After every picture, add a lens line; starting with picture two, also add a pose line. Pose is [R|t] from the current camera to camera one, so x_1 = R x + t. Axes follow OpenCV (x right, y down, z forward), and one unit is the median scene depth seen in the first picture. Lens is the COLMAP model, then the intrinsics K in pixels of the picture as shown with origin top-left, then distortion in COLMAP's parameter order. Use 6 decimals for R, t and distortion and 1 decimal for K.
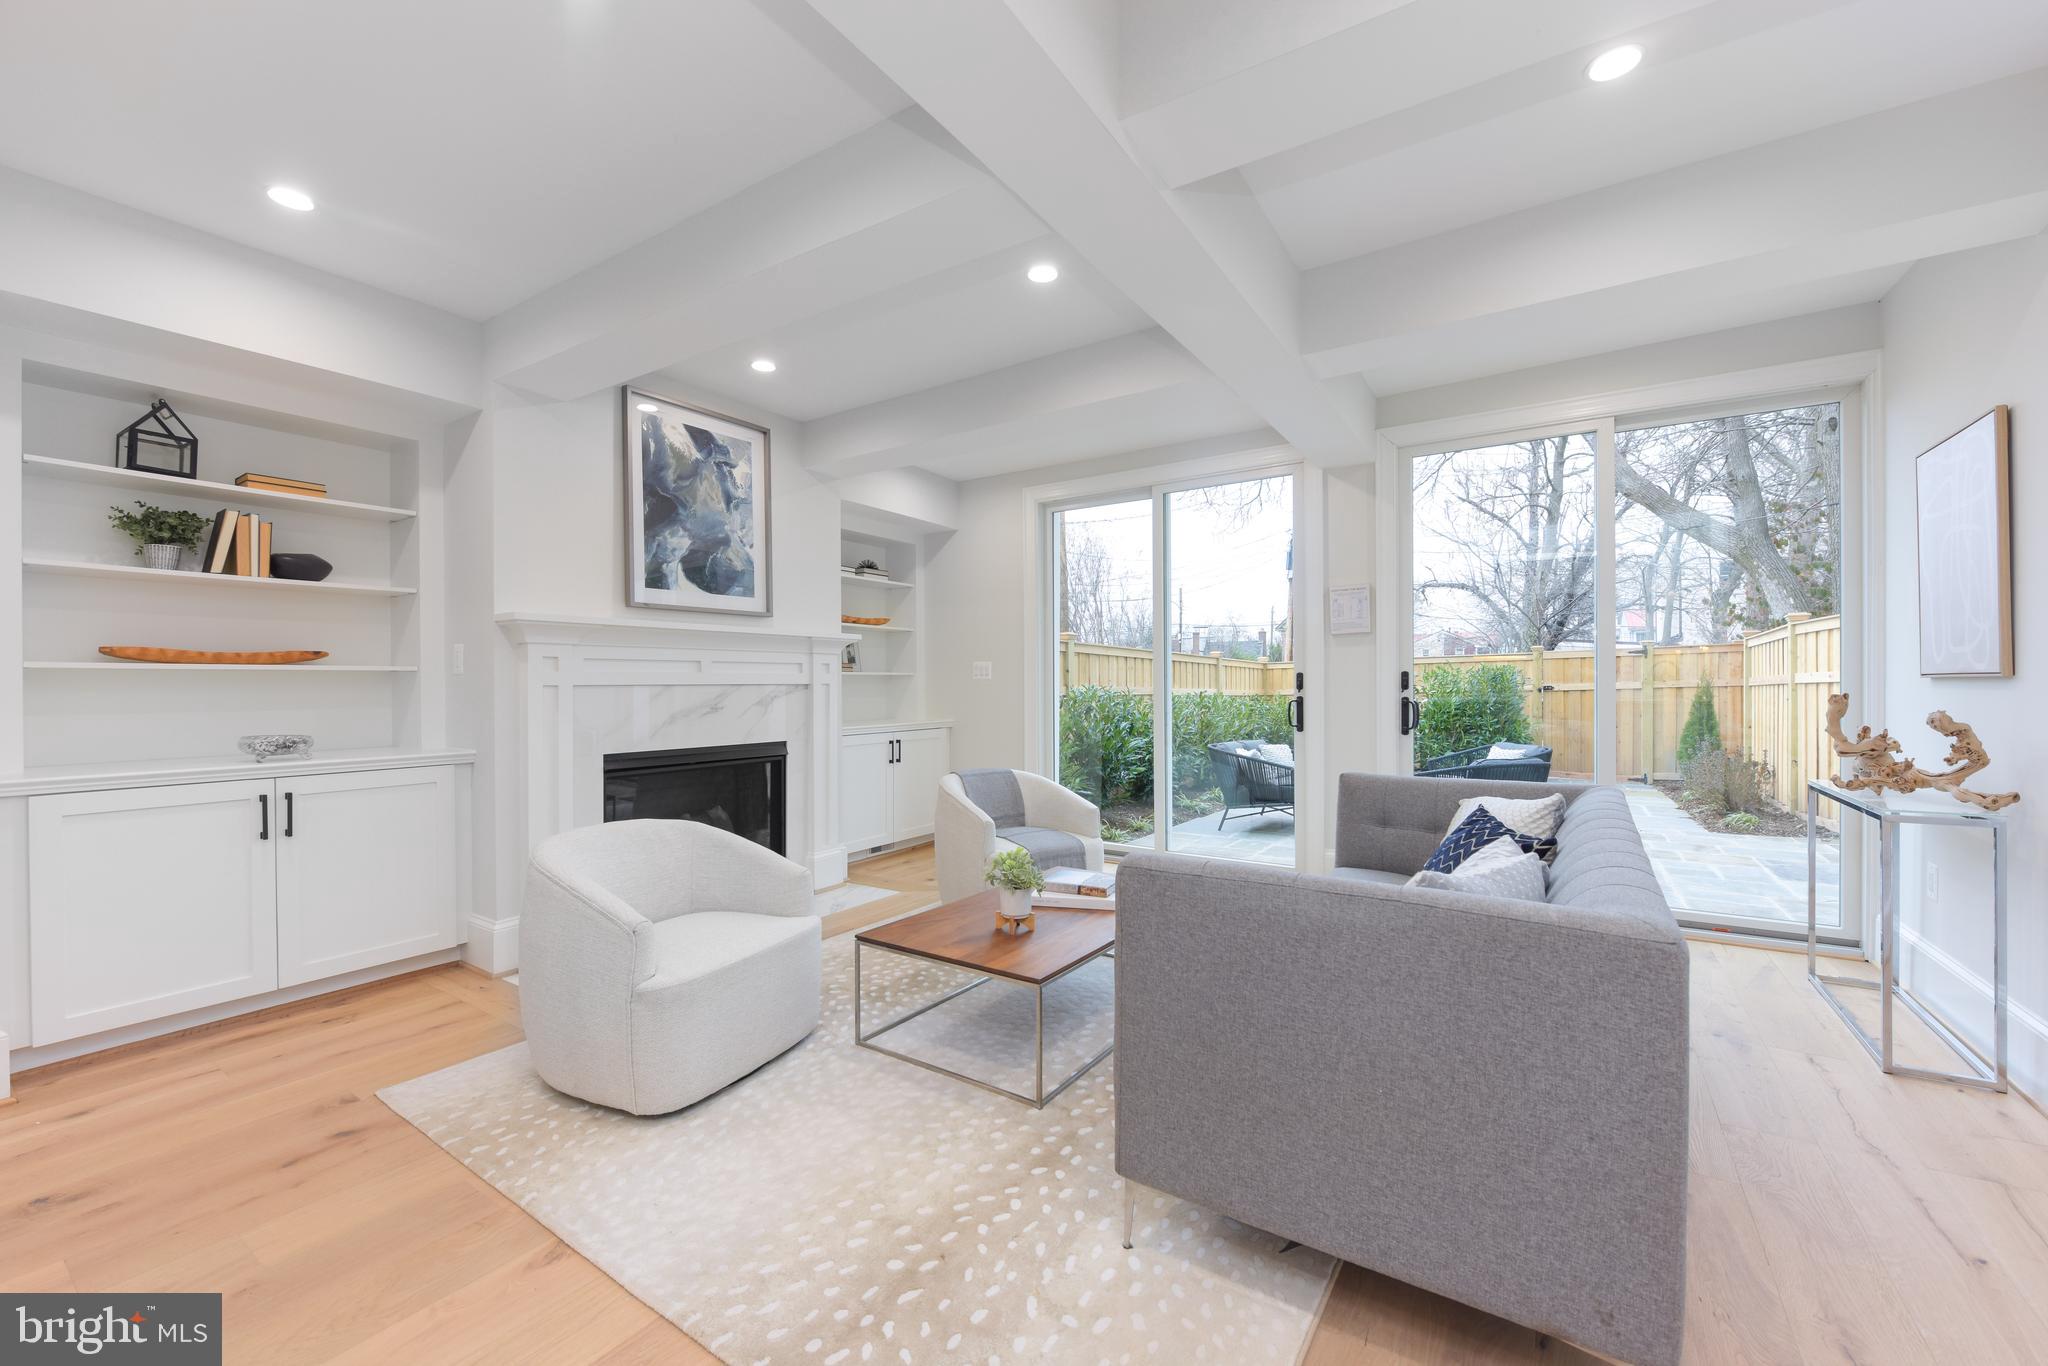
lens RADIAL K [[815.1, 0, 1020.1], [0, 815.1, 681.1], [0, 0, 1]] dist [-0.013821, -0.000415]
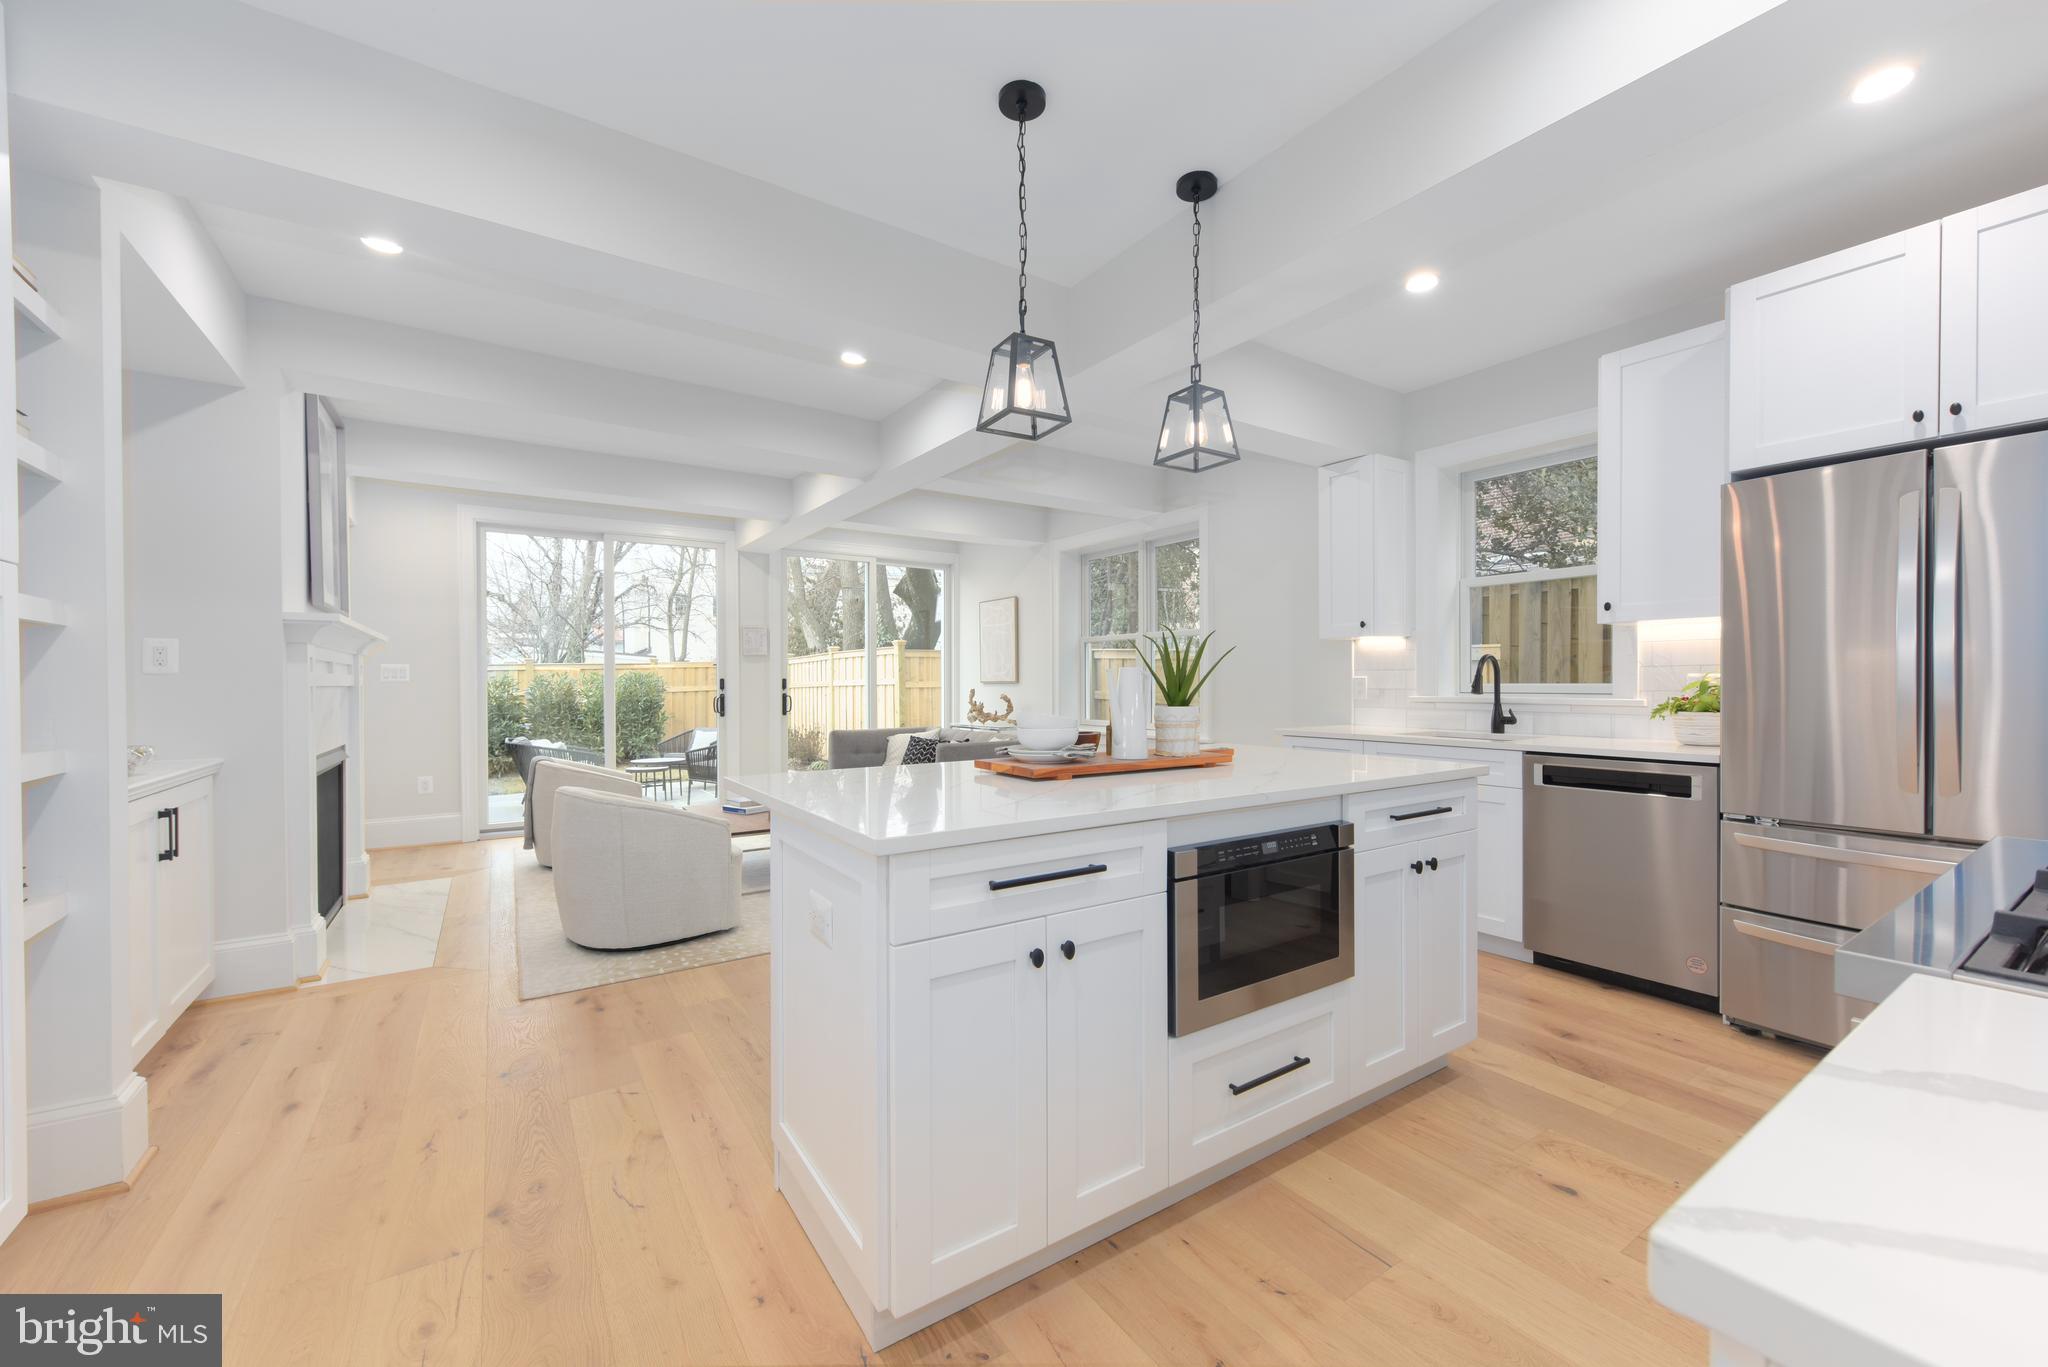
lens RADIAL K [[807.5, 0, 1042.1], [0, 807.5, 685.7], [0, 0, 1]] dist [-0.013914, -0.001041]
pose [[0.362017, 0.000105, 0.932172, -0.927179], [-0.000440, 1.000000, 0.000059, 0.003152], [-0.932171, -0.000431, 0.362017, -0.135282]]
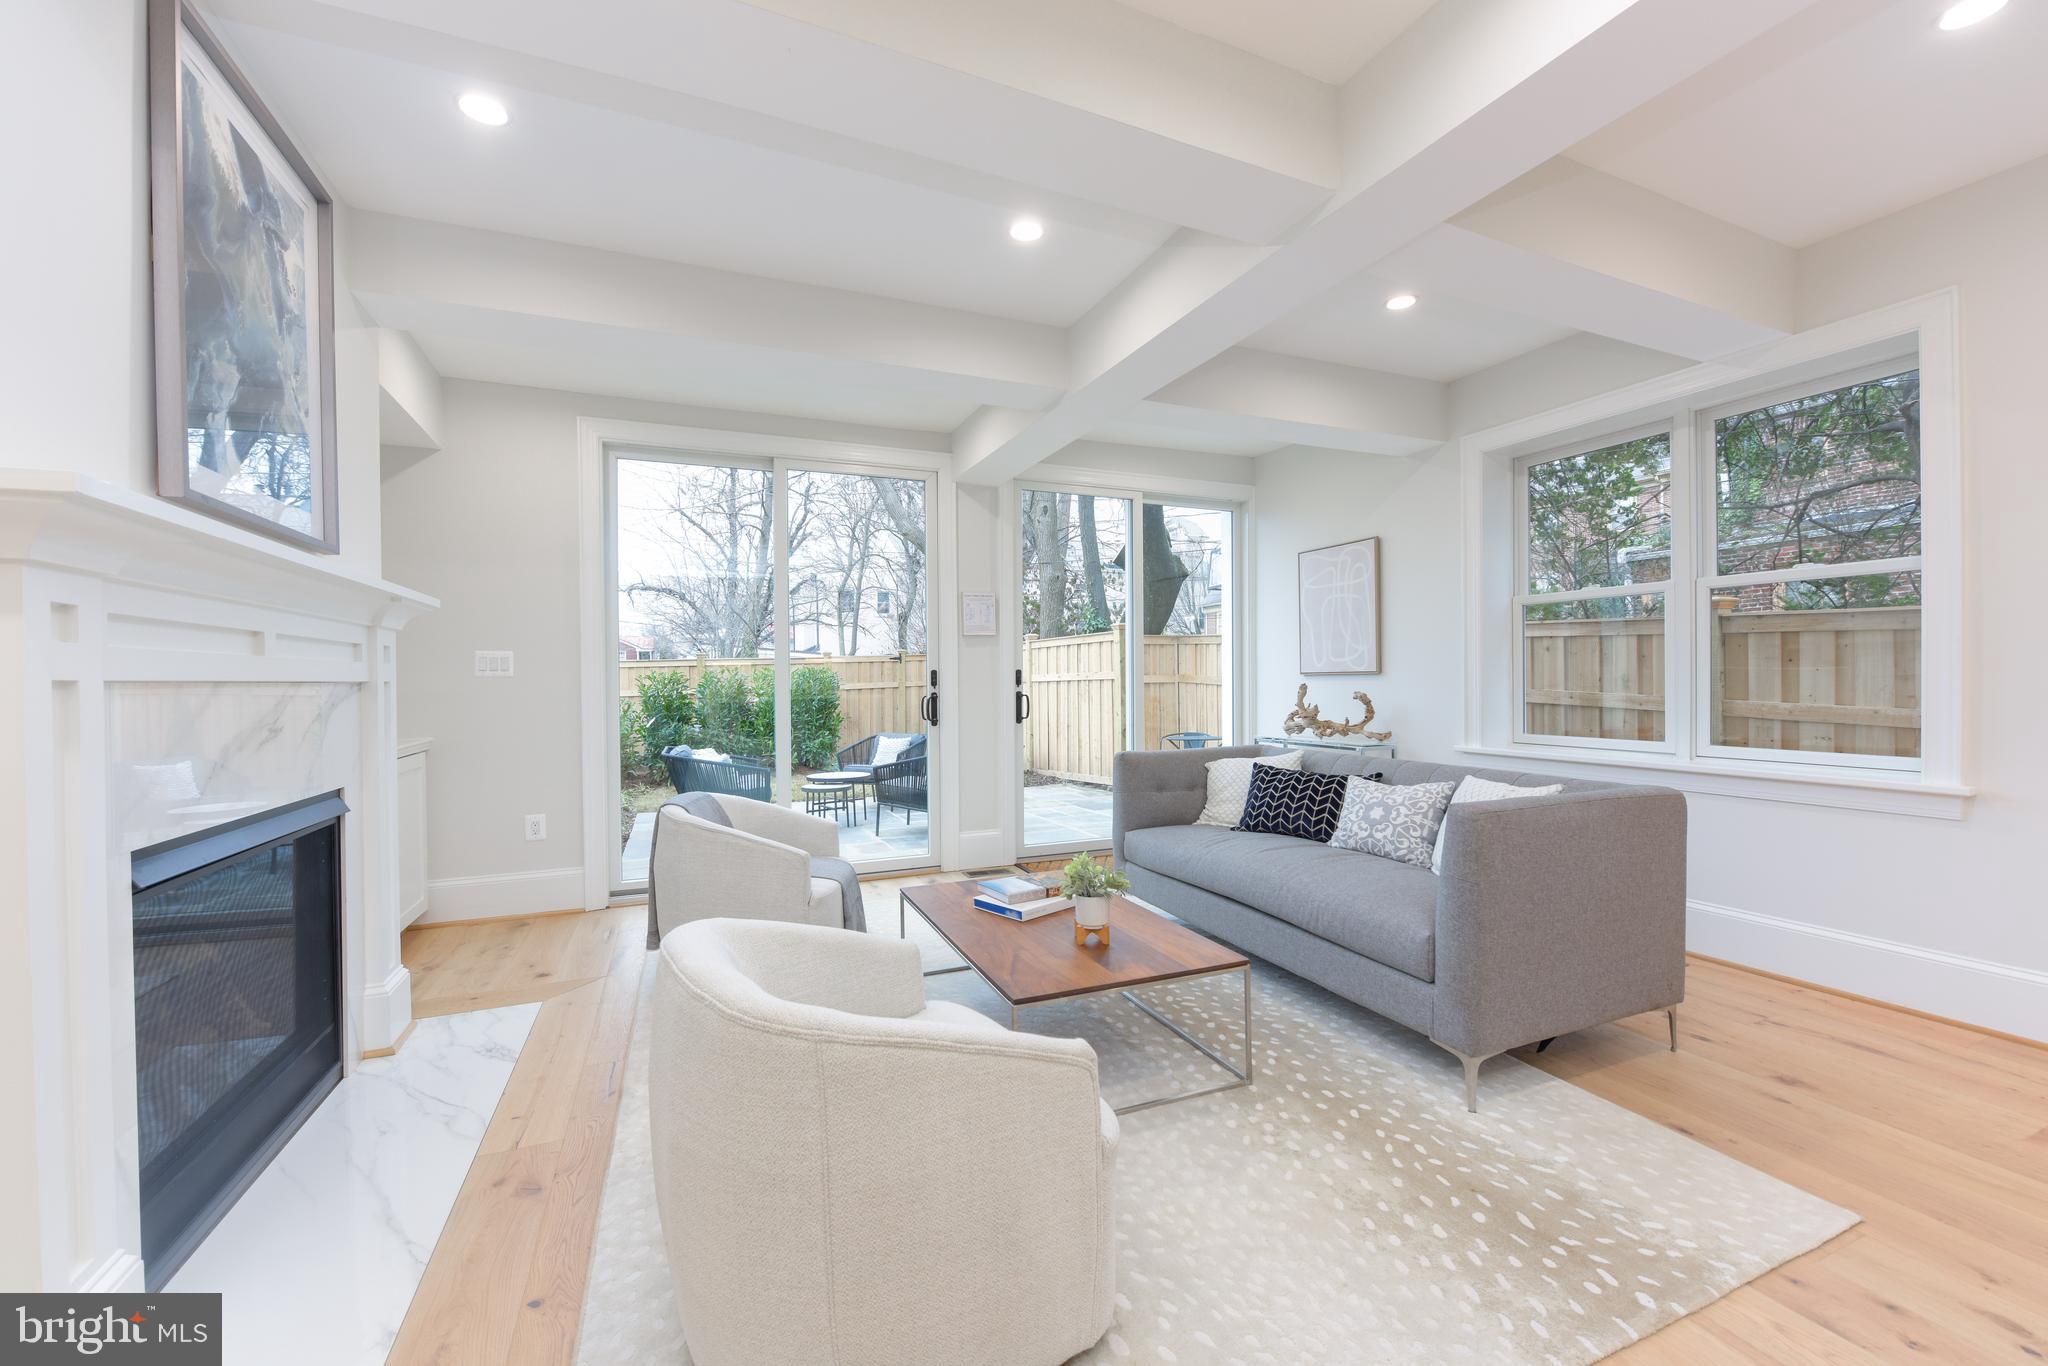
lens RADIAL K [[815.1, 0, 1018.5], [0, 815.1, 684.3], [0, 0, 1]] dist [-0.013821, -0.000415]
pose [[0.548656, -0.004322, 0.836037, -0.515748], [0.004394, 0.999988, 0.002286, 0.006668], [-0.836037, 0.002419, 0.548668, 0.348963]]
